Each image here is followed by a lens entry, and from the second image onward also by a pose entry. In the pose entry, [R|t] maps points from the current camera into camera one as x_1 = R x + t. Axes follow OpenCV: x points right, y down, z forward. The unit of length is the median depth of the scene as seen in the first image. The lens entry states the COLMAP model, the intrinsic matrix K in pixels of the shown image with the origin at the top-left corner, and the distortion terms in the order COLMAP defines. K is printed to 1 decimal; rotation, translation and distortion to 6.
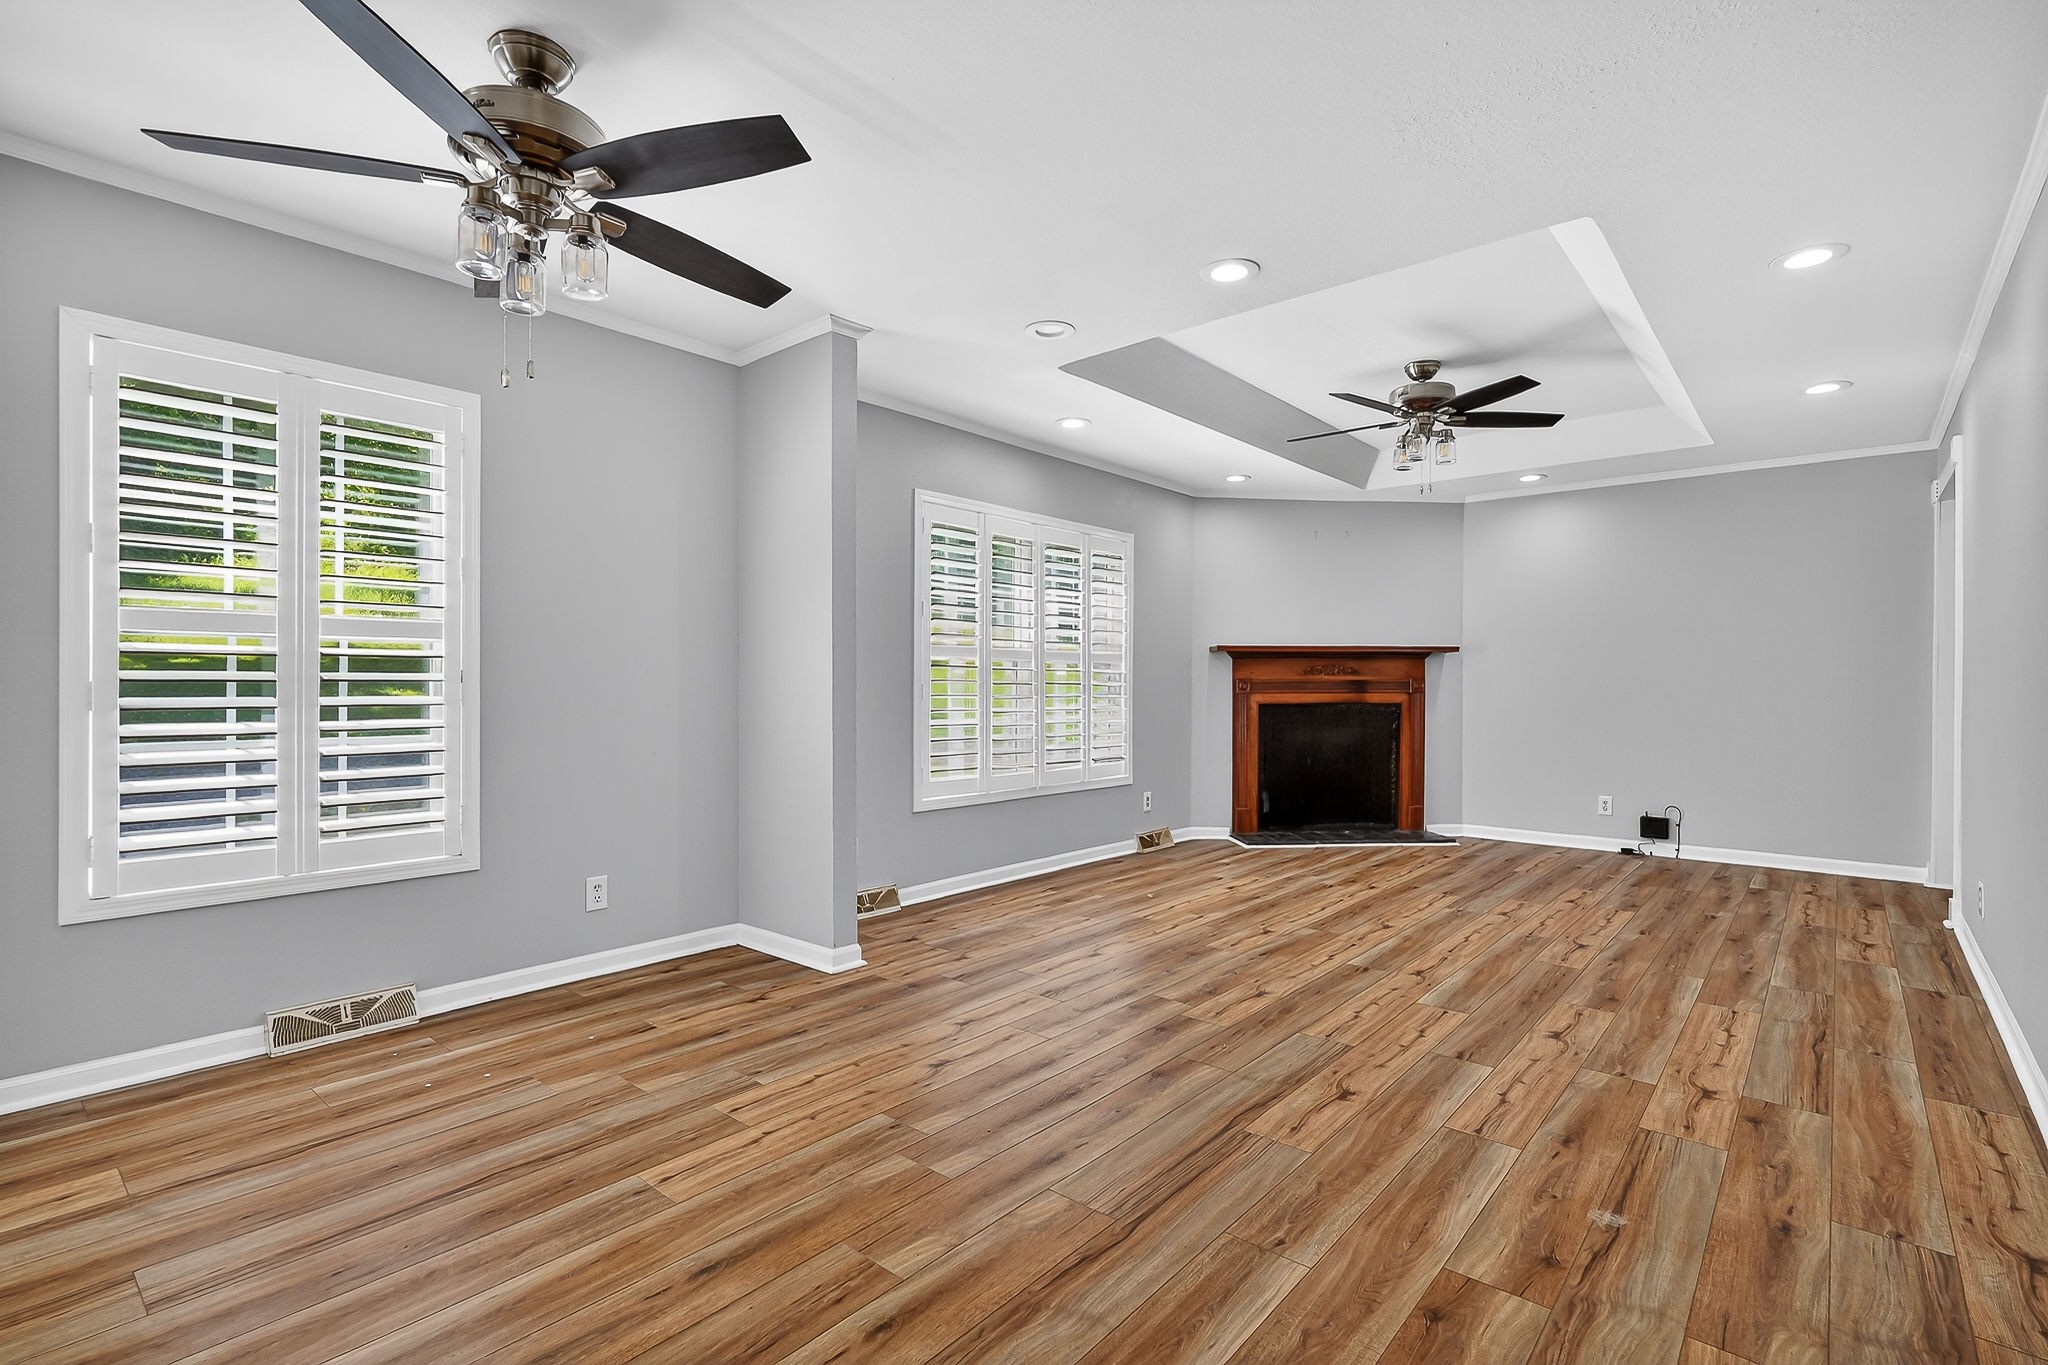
lens RADIAL K [[1002.2, 0, 1024.0], [0, 1002.2, 682.5], [0, 0, 1]] dist [0.000803, 0.000788]
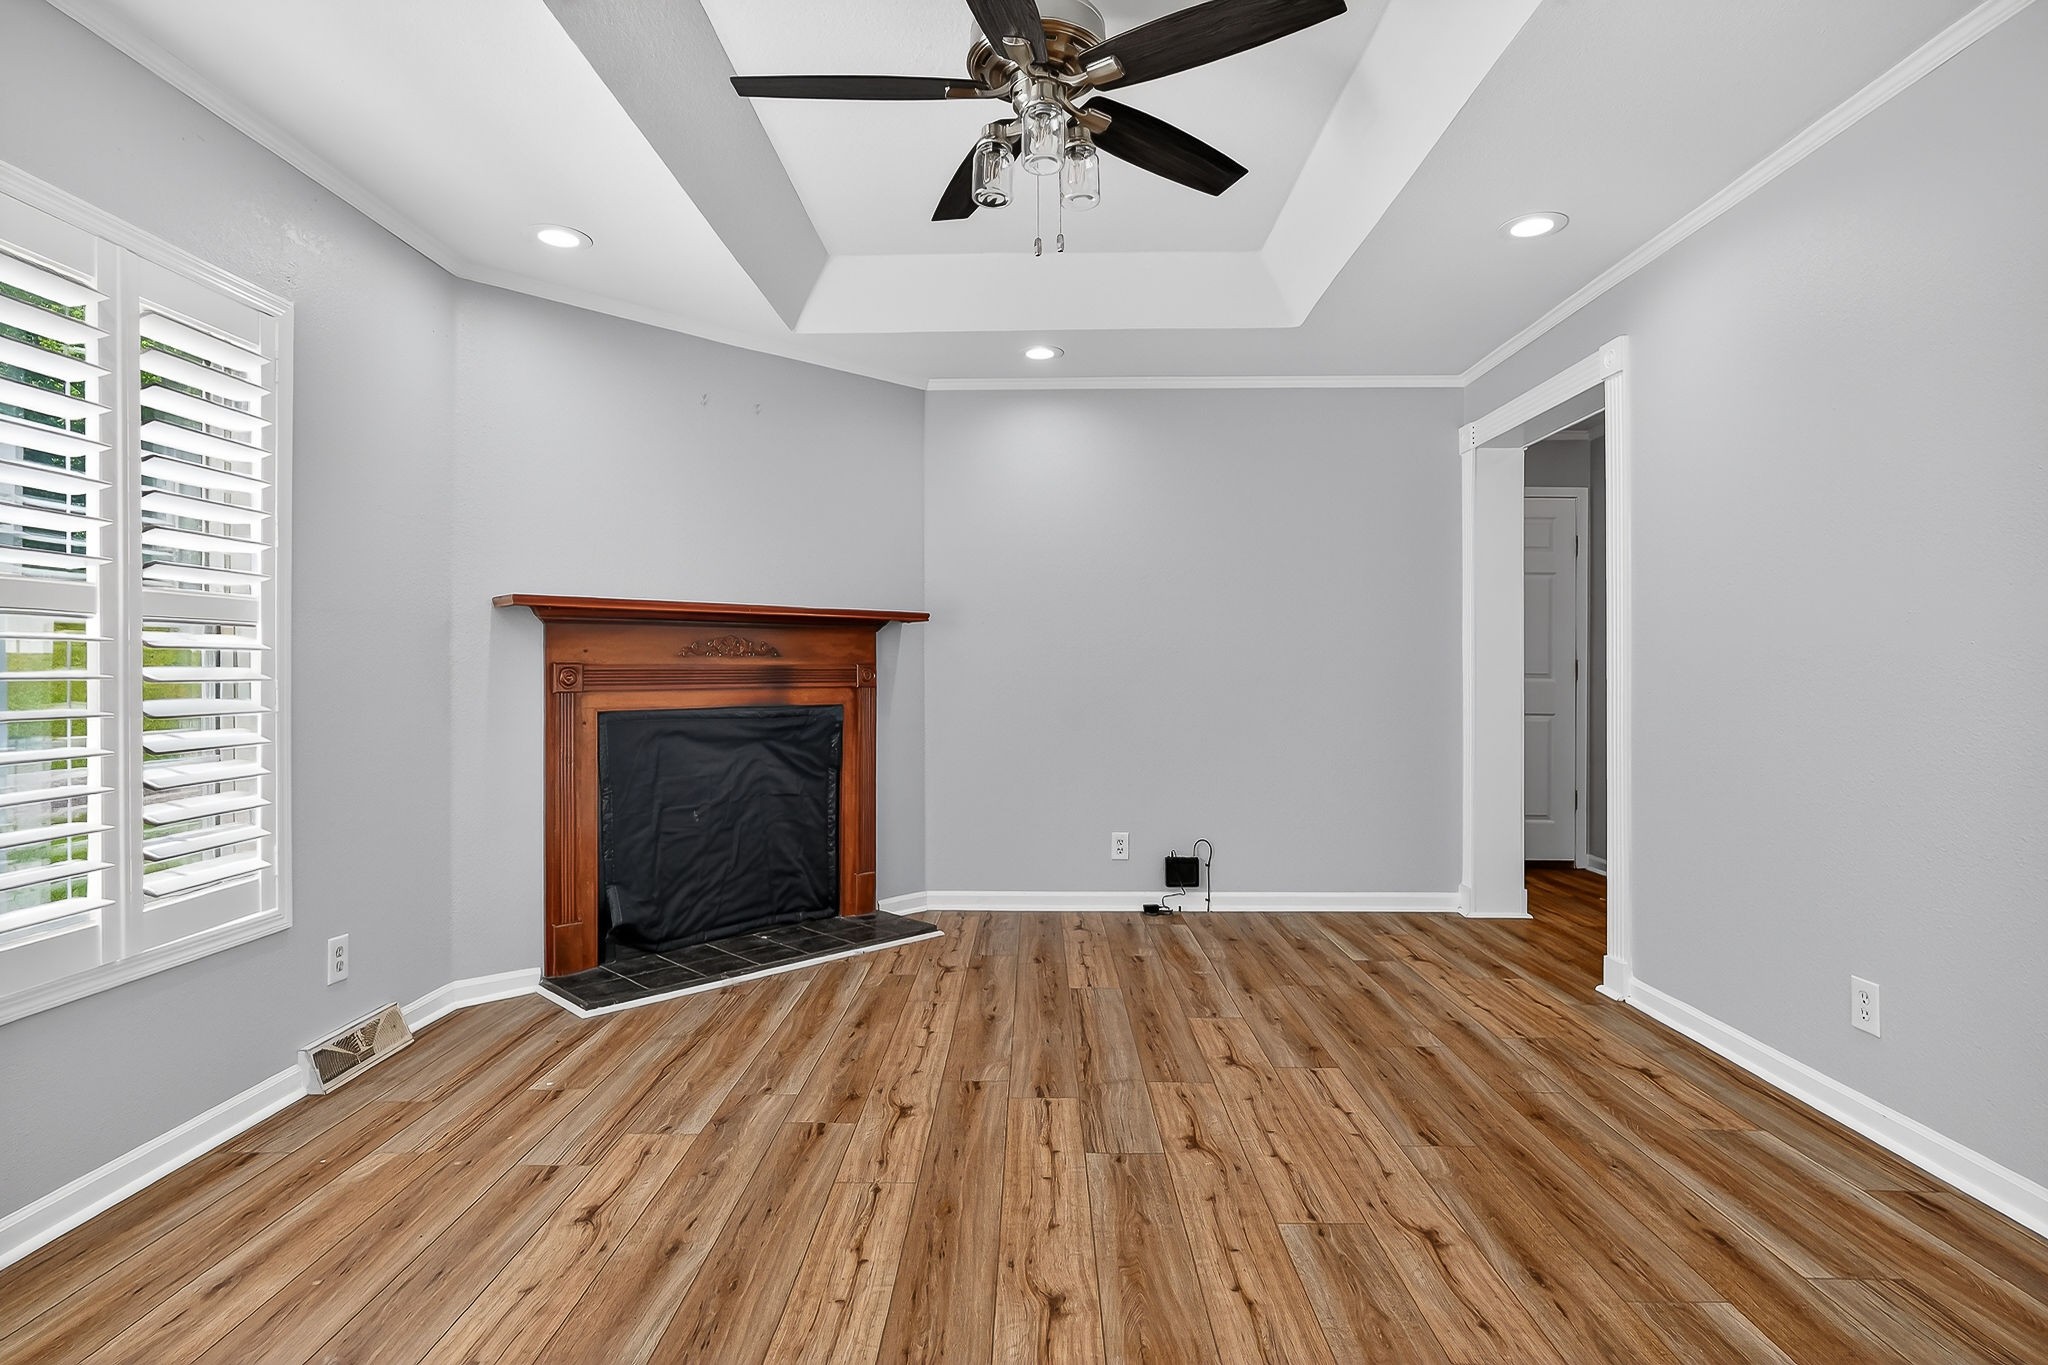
lens RADIAL K [[1015.3, 0, 1024.0], [0, 1015.3, 682.5], [0, 0, 1]] dist [-0.014849, -0.000174]
pose [[0.763309, -0.010176, 0.645954, 0.069324], [0.000693, 0.999888, 0.014933, -0.001570], [-0.646033, -0.010951, 0.763231, 0.480635]]
